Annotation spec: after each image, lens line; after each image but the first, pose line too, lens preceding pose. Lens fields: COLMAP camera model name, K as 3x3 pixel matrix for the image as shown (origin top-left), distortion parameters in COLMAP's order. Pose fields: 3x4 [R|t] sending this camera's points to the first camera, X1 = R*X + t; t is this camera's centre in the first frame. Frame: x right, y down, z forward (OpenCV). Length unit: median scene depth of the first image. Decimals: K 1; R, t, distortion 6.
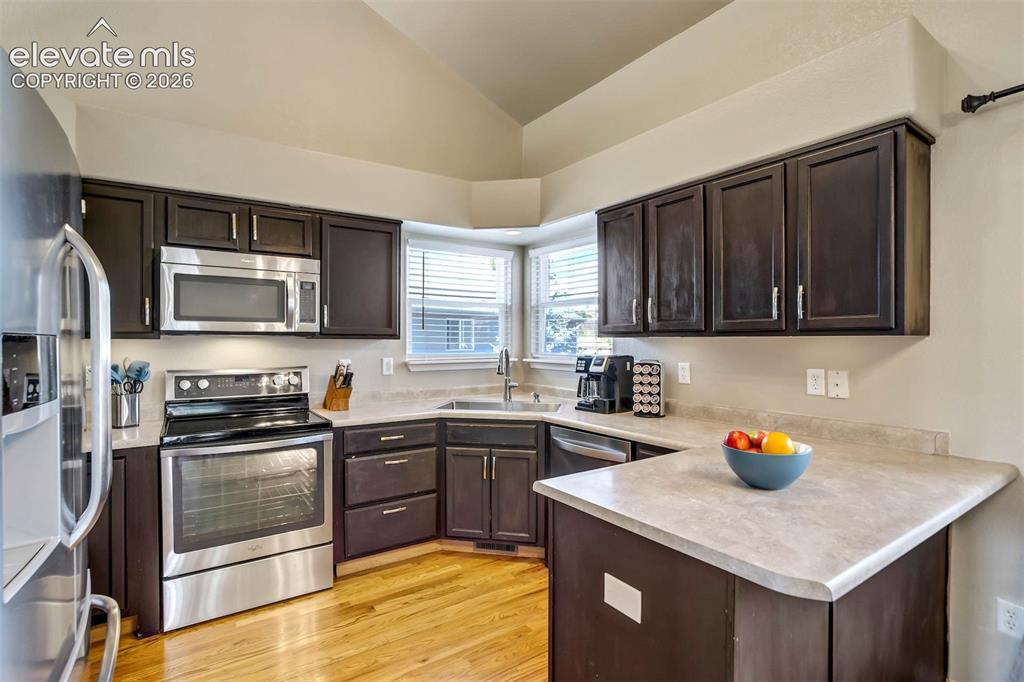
lens RADIAL K [[483.9, 0, 509.9], [0, 483.9, 345.1], [0, 0, 1]] dist [-0.039311, 0.019794]
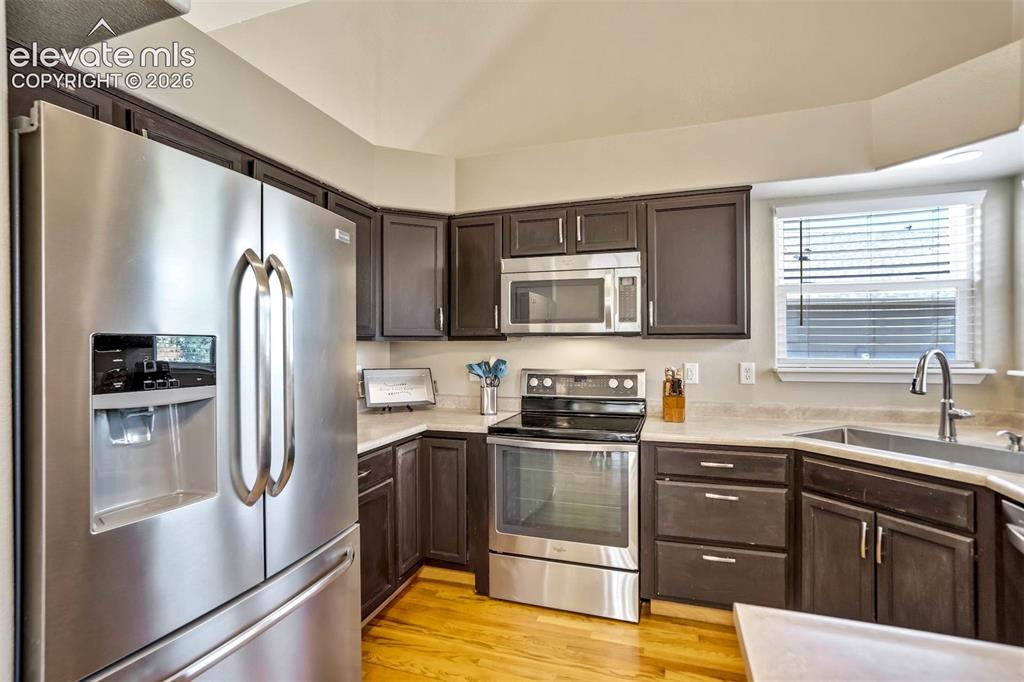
lens RADIAL K [[483.9, 0, 510.9], [0, 483.9, 343.3], [0, 0, 1]] dist [-0.039311, 0.019794]
pose [[0.602607, -0.003966, -0.798028, 0.172888], [-0.002025, 0.999977, -0.006499, 0.000736], [0.798035, 0.005532, 0.602585, 0.261640]]
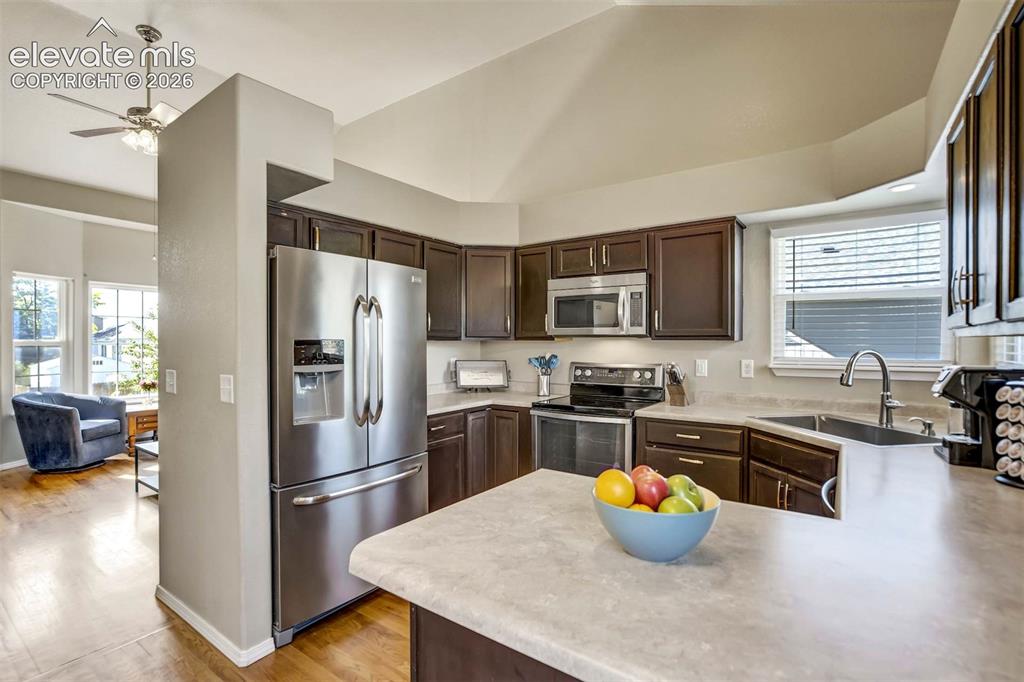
lens RADIAL K [[483.9, 0, 512.7], [0, 483.9, 342.4], [0, 0, 1]] dist [-0.039311, 0.019794]
pose [[0.345052, 0.003282, -0.938578, 0.577882], [-0.007009, 0.999975, 0.000920, -0.006435], [0.938557, 0.006261, 0.345066, 0.291948]]
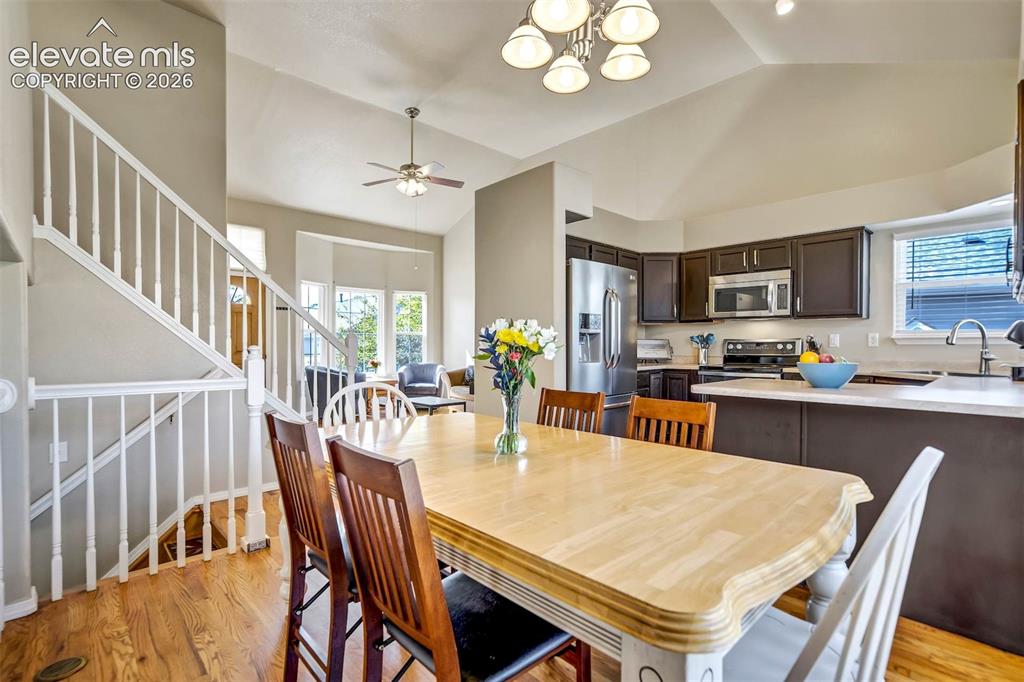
lens RADIAL K [[483.9, 0, 513.0], [0, 483.9, 351.3], [0, 0, 1]] dist [-0.039311, 0.019794]
pose [[0.160859, 0.013700, -0.986882, 1.000817], [-0.009498, 0.999879, 0.012332, 0.081668], [0.986932, 0.007390, 0.160970, -0.153129]]
